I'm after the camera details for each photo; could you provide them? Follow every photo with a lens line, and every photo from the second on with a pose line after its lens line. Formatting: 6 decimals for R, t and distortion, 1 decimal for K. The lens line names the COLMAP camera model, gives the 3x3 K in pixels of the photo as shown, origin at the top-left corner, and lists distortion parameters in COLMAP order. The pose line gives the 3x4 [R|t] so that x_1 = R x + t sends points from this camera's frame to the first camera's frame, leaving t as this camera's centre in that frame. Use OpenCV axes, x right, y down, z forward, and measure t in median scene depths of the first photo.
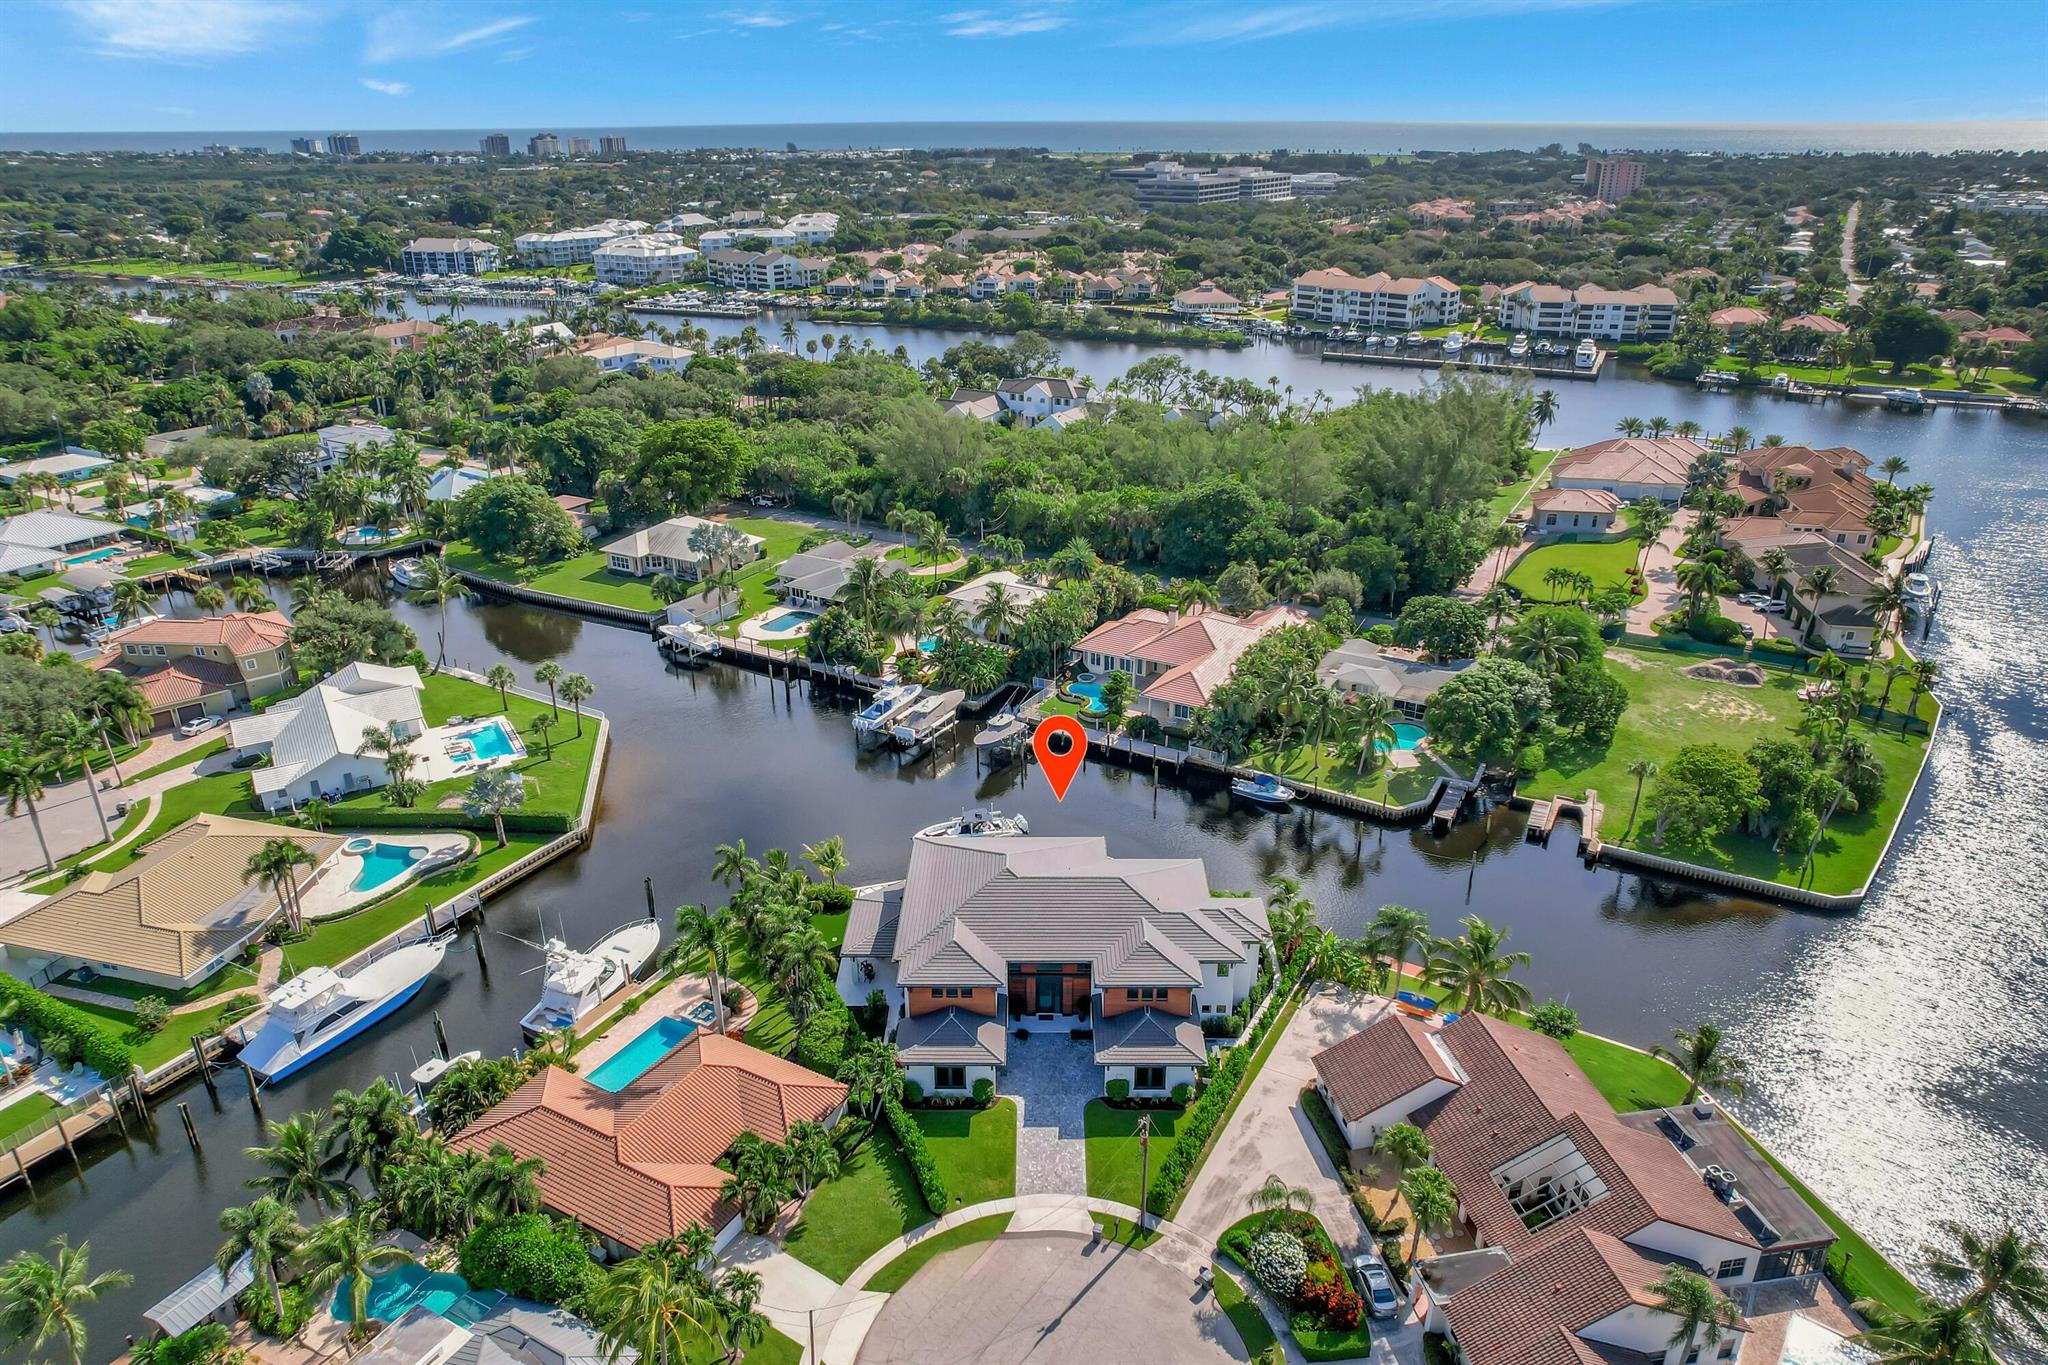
lens RADIAL K [[1354.0, 0, 1024.0], [0, 1354.0, 682.5], [0, 0, 1]] dist [-0.069882, 0.065602]
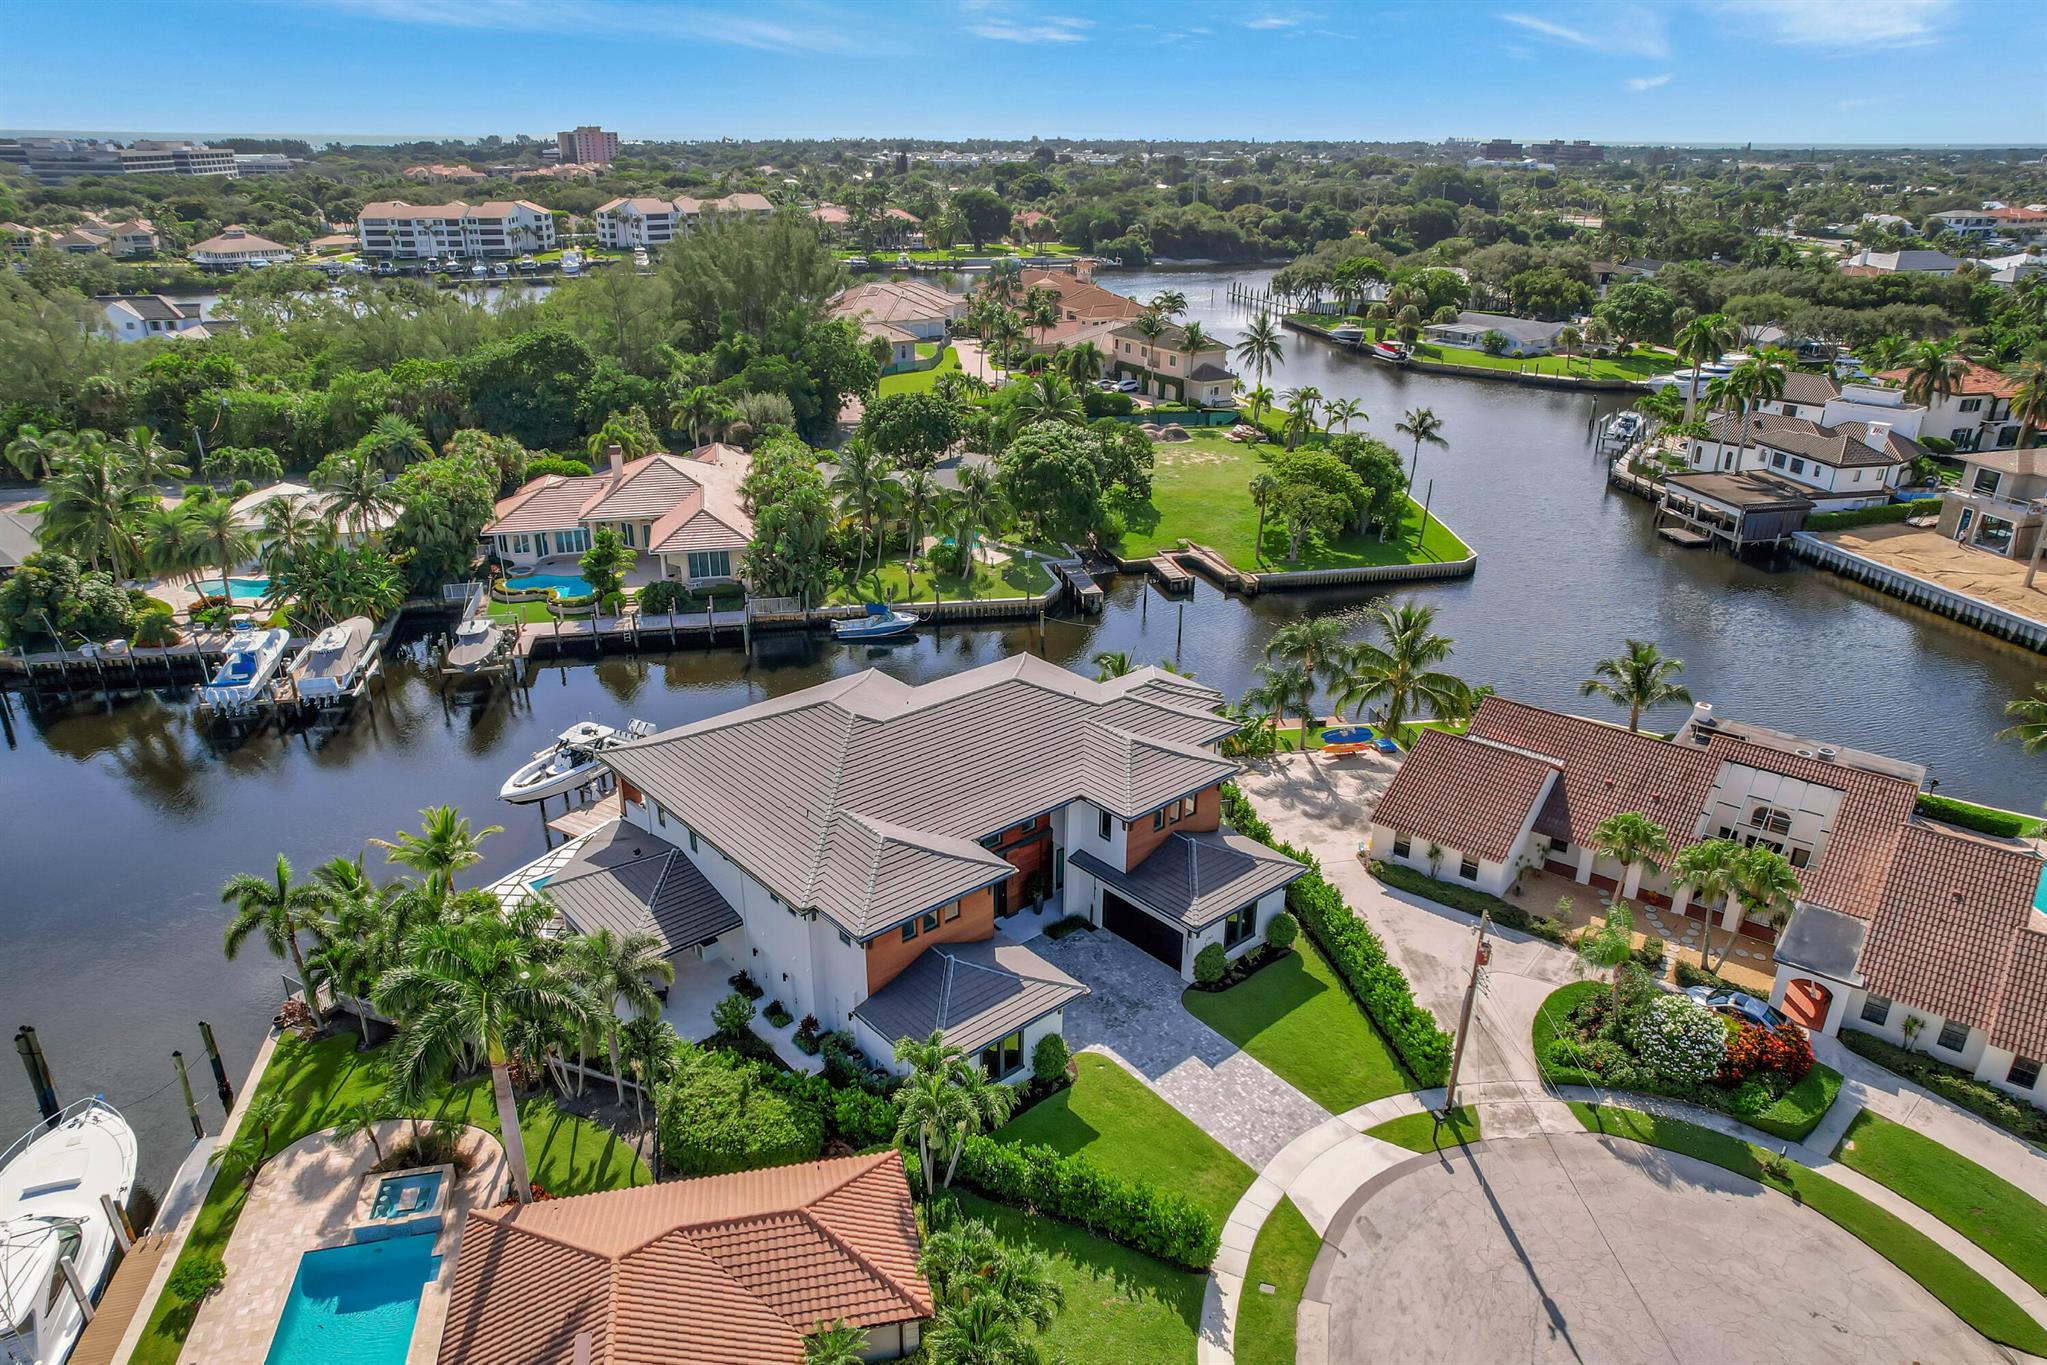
lens RADIAL K [[1338.6, 0, 1023.5], [0, 1338.6, 682.5], [0, 0, 1]] dist [-0.087462, 0.083513]
pose [[0.744438, -0.251141, 0.618660, -0.197022], [0.253074, 0.963561, 0.086625, 0.058806], [-0.617872, 0.092080, 0.780869, 0.322863]]
